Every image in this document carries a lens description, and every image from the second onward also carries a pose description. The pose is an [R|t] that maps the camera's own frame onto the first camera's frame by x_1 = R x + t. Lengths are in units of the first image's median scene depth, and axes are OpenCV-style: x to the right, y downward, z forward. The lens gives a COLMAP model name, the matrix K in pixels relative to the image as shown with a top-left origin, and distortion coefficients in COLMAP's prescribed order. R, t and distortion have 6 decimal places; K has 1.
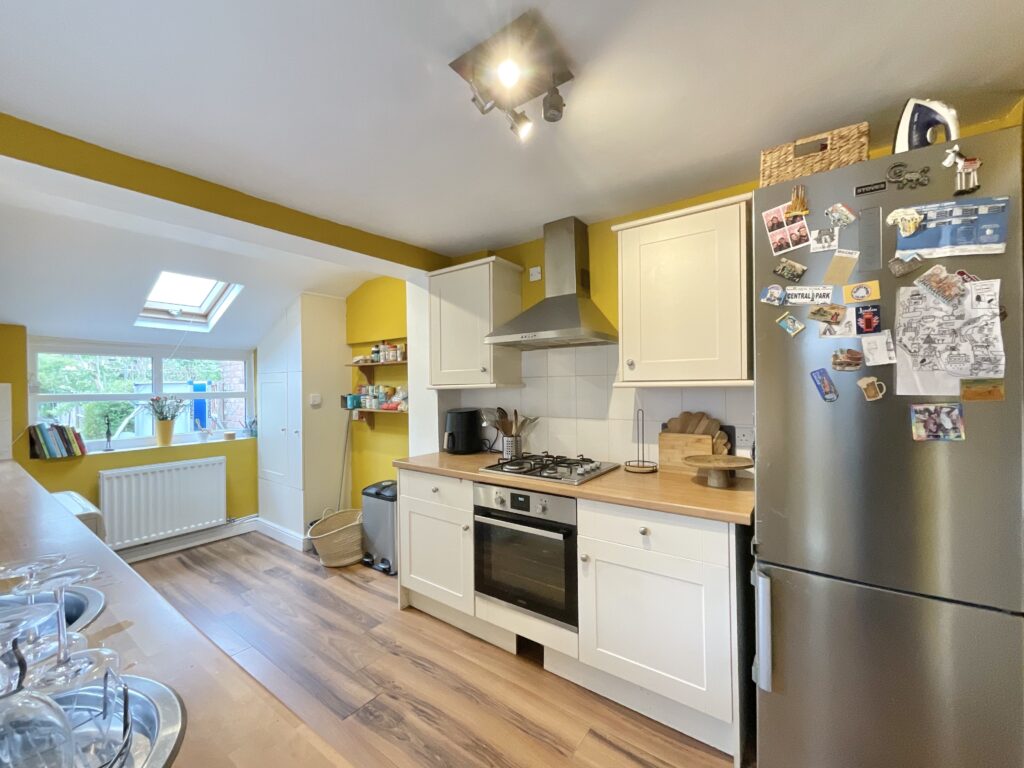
lens RADIAL K [[418.3, 0, 512.0], [0, 418.3, 384.0], [0, 0, 1]] dist [0.002001, 0.000178]
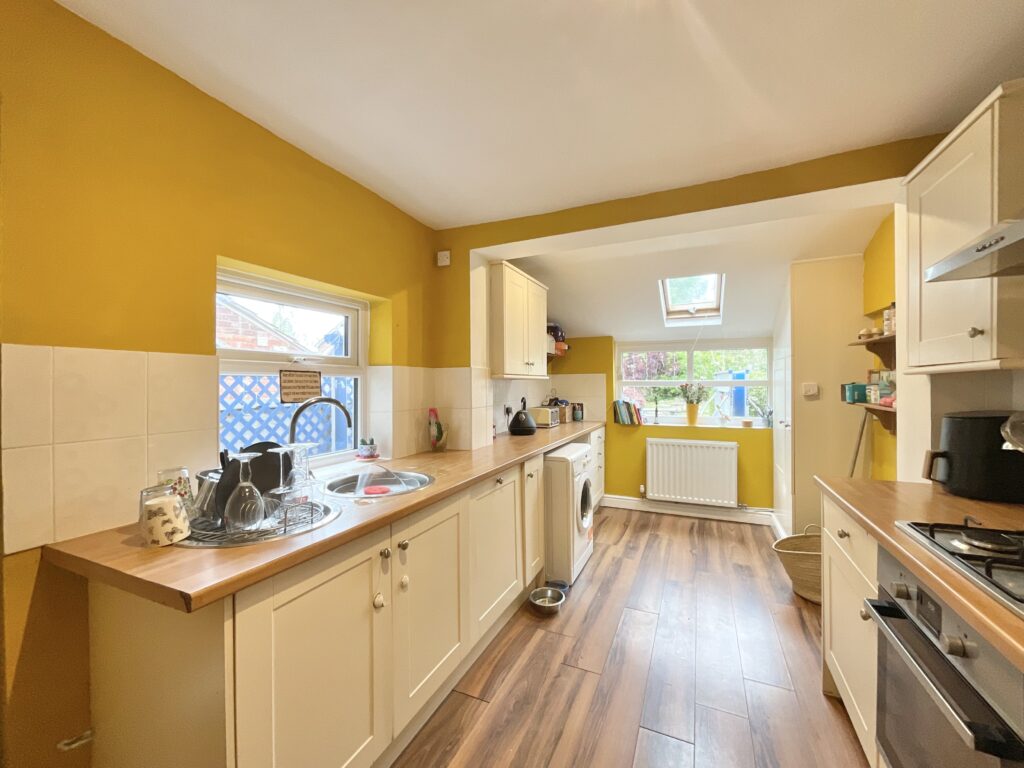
lens RADIAL K [[418.3, 0, 512.0], [0, 418.3, 384.0], [0, 0, 1]] dist [0.002001, 0.000178]
pose [[0.211364, 0.011547, -0.977339, 0.246116], [0.008113, 0.999875, 0.013568, 0.012912], [0.977374, -0.010797, 0.211244, 0.296586]]
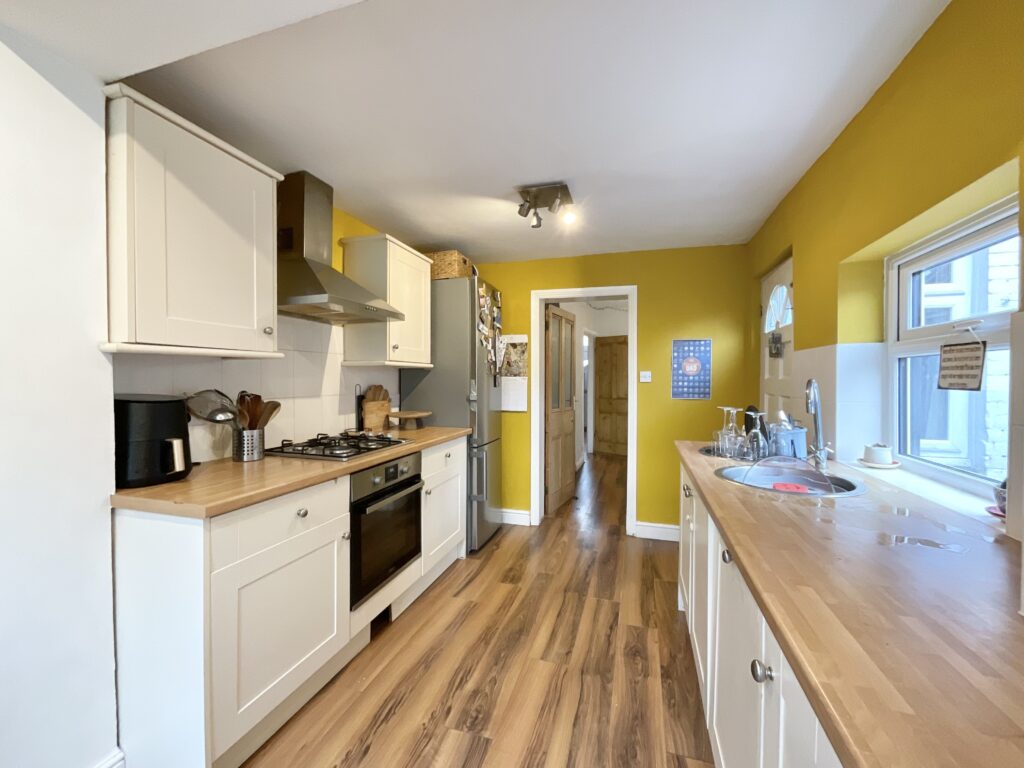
lens RADIAL K [[418.3, 0, 512.0], [0, 418.3, 384.0], [0, 0, 1]] dist [0.002001, 0.000178]
pose [[-0.331278, 0.000842, 0.943533, -0.683878], [-0.002732, 0.999995, -0.001851, 0.042644], [-0.943529, -0.003191, -0.331273, 0.695718]]
